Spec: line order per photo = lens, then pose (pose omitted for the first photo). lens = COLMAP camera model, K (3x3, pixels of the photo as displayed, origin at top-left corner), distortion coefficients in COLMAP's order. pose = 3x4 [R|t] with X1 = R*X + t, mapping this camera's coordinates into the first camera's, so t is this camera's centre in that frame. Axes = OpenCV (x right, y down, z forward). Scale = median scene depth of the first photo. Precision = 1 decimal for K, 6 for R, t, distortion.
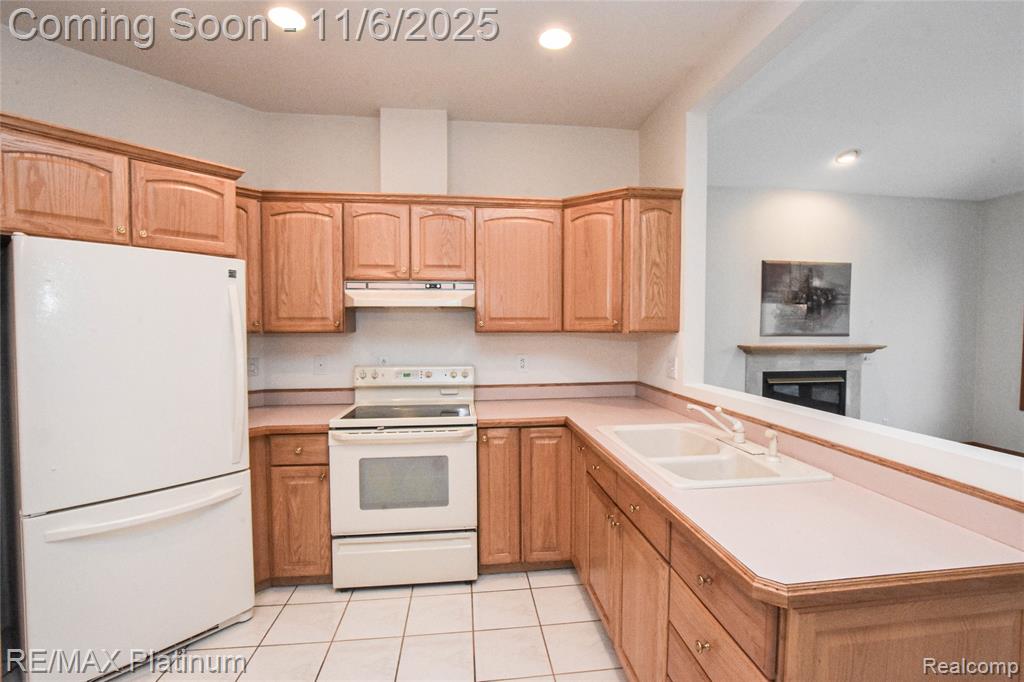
lens RADIAL K [[468.5, 0, 511.9], [0, 468.5, 342.2], [0, 0, 1]] dist [-0.027472, 0.001511]
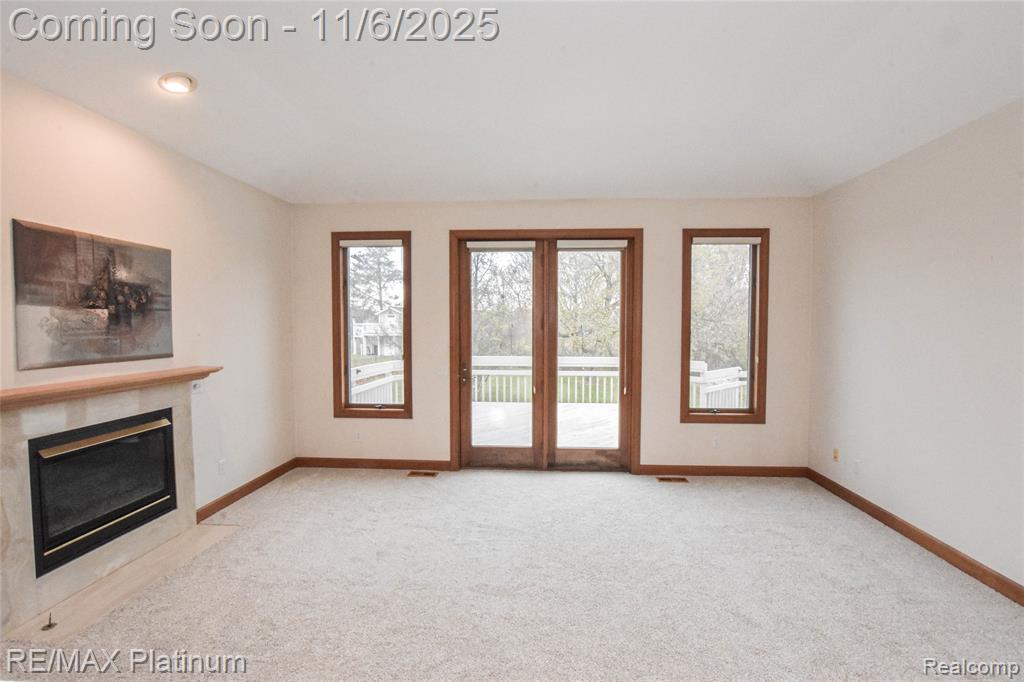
lens RADIAL K [[468.5, 0, 513.2], [0, 468.5, 339.4], [0, 0, 1]] dist [-0.027472, 0.001511]
pose [[0.159723, -0.038387, 0.986415, 0.140361], [0.036119, 0.998802, 0.033020, -0.043767], [-0.986501, 0.030354, 0.160918, 0.396680]]
